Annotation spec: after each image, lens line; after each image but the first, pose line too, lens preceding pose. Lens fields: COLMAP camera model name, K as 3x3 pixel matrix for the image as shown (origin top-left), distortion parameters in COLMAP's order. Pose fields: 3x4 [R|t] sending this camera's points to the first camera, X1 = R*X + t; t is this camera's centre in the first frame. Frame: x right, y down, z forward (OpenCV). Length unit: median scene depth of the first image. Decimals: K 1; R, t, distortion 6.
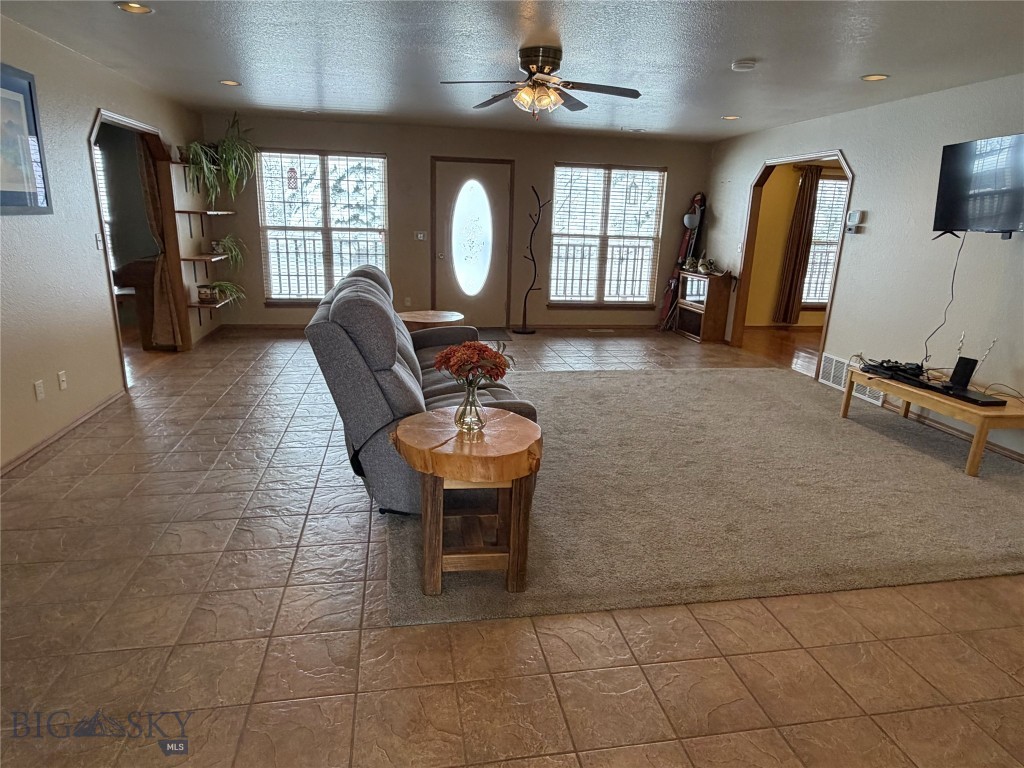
lens RADIAL K [[621.2, 0, 513.7], [0, 621.2, 381.7], [0, 0, 1]] dist [0.005413, -0.003840]
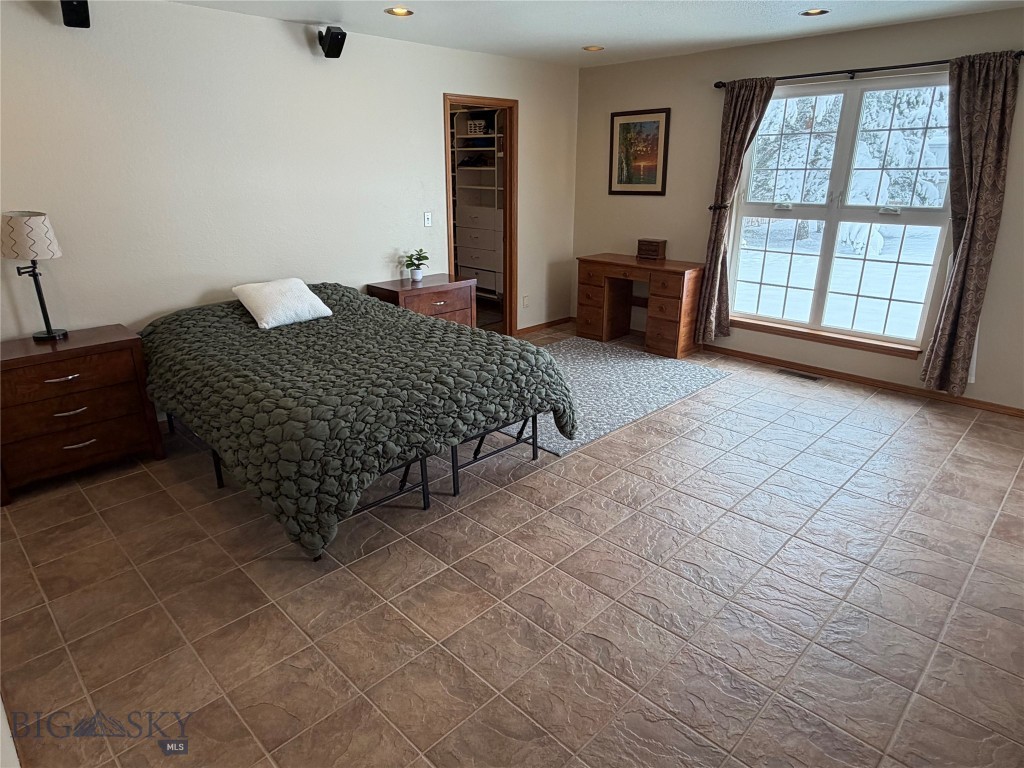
lens RADIAL K [[621.2, 0, 508.3], [0, 621.2, 387.6], [0, 0, 1]] dist [0.005413, -0.003840]
pose [[0.565873, 0.240242, -0.788715, 0.469758], [-0.188040, 0.969001, 0.160245, -0.112407], [0.802763, 0.057631, 0.593506, 0.395457]]
